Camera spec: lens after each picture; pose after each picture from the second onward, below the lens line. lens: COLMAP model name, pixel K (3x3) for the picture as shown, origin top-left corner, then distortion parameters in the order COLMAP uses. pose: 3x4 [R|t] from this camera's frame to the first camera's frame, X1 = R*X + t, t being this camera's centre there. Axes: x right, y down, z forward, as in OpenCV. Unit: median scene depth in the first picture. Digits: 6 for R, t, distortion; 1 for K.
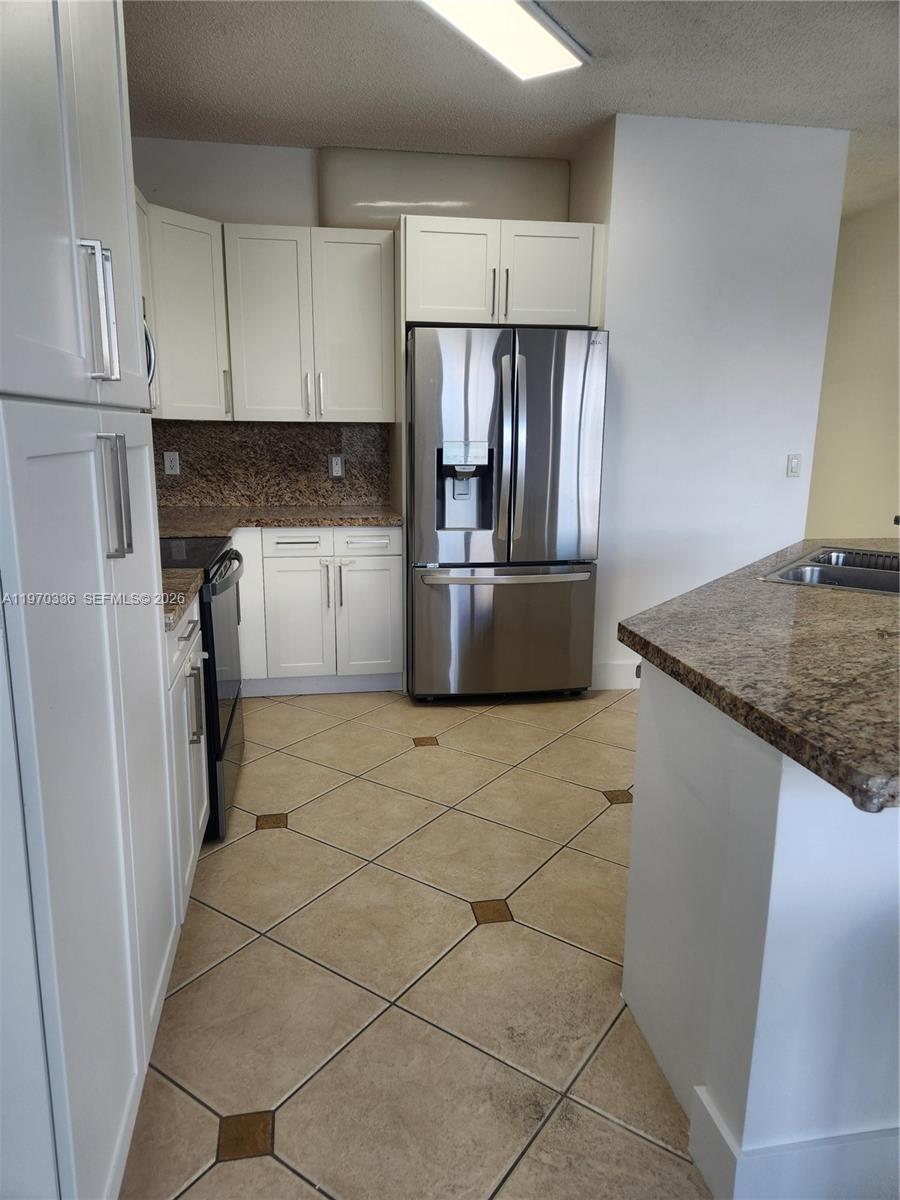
lens RADIAL K [[806.6, 0, 444.5], [0, 806.6, 597.3], [0, 0, 1]] dist [0.060058, -0.044960]
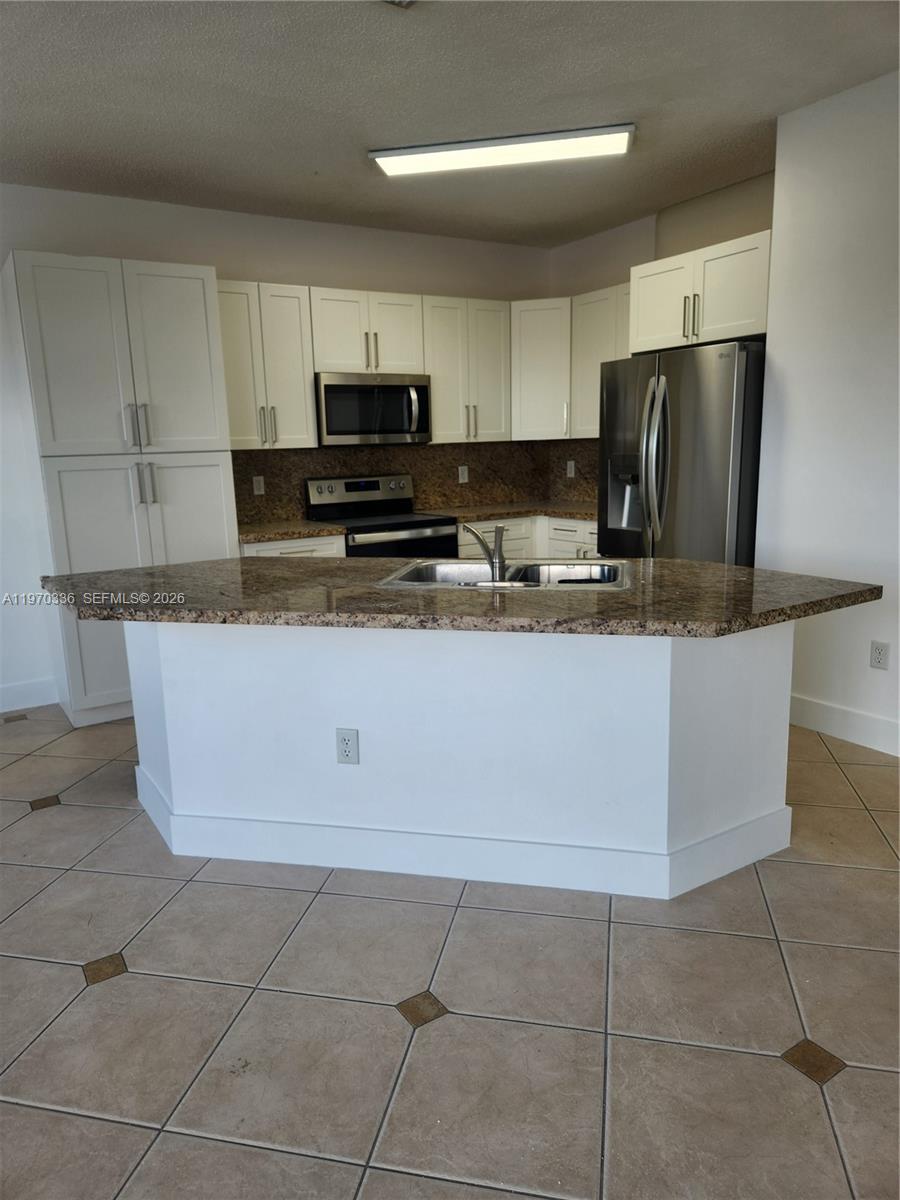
lens RADIAL K [[806.6, 0, 445.1], [0, 806.6, 606.9], [0, 0, 1]] dist [0.060058, -0.044960]
pose [[0.380091, 0.171564, -0.908899, 1.178298], [-0.155742, 0.980488, 0.119948, -0.085936], [0.911743, 0.095963, 0.399394, 0.348411]]
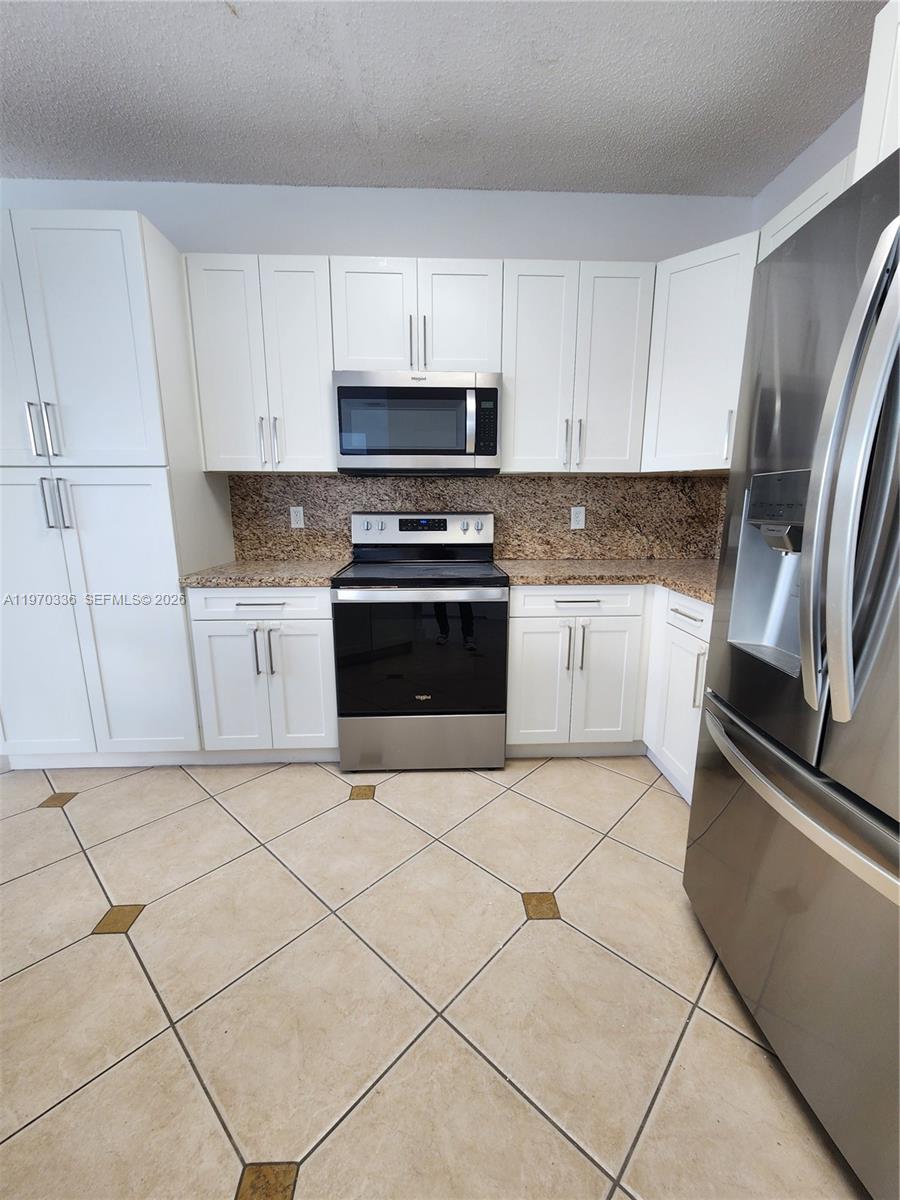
lens RADIAL K [[491.0, 0, 453.5], [0, 491.0, 604.1], [0, 0, 1]] dist [-0.002370, -0.000732]
pose [[-0.129503, 0.194941, -0.972228, 0.381517], [-0.202013, 0.954734, 0.218342, -0.165093], [0.970783, 0.224678, -0.084261, 0.972390]]
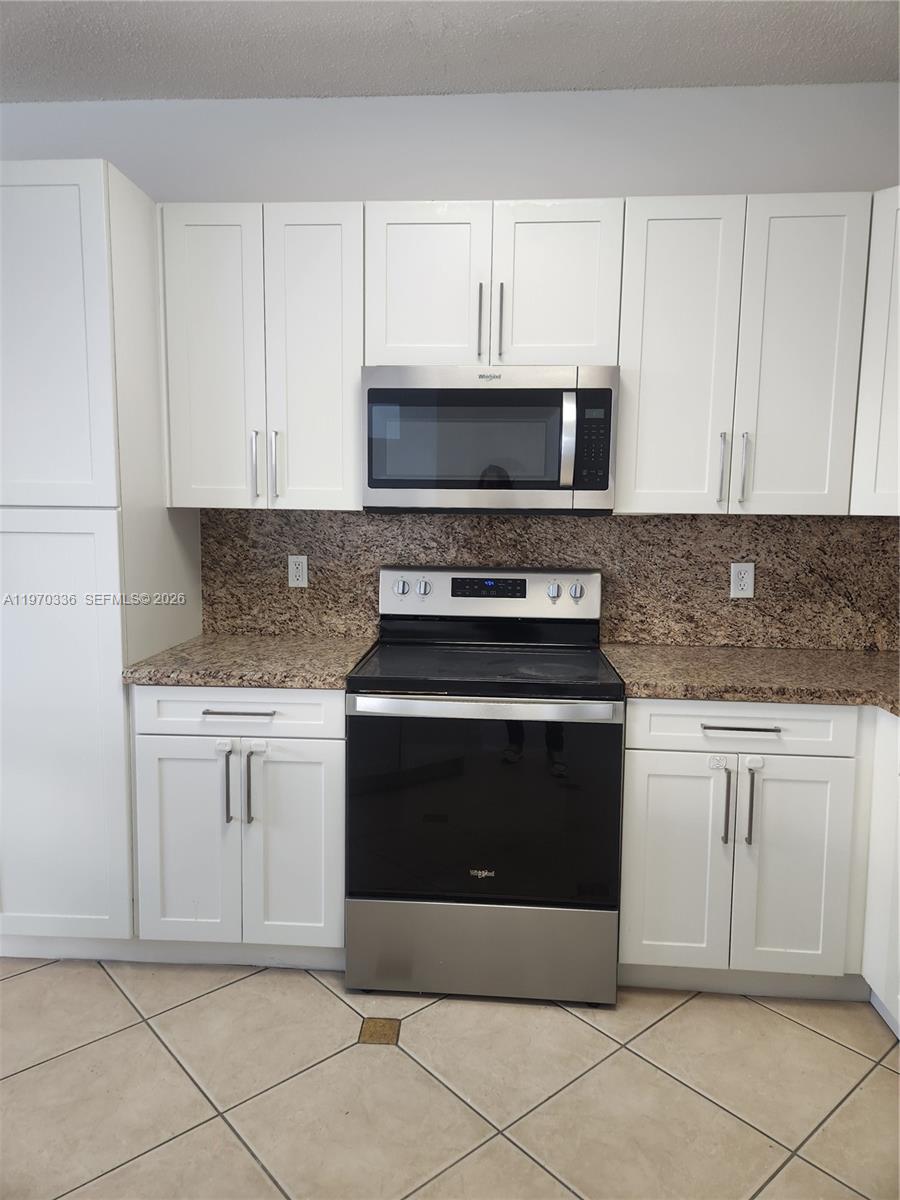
lens RADIAL K [[806.6, 0, 439.4], [0, 806.6, 589.8], [0, 0, 1]] dist [0.060058, -0.044960]
pose [[-0.243744, 0.093812, -0.965292, 0.409670], [-0.209239, 0.966784, 0.146791, -0.214531], [0.946999, 0.237756, -0.216019, 0.960992]]
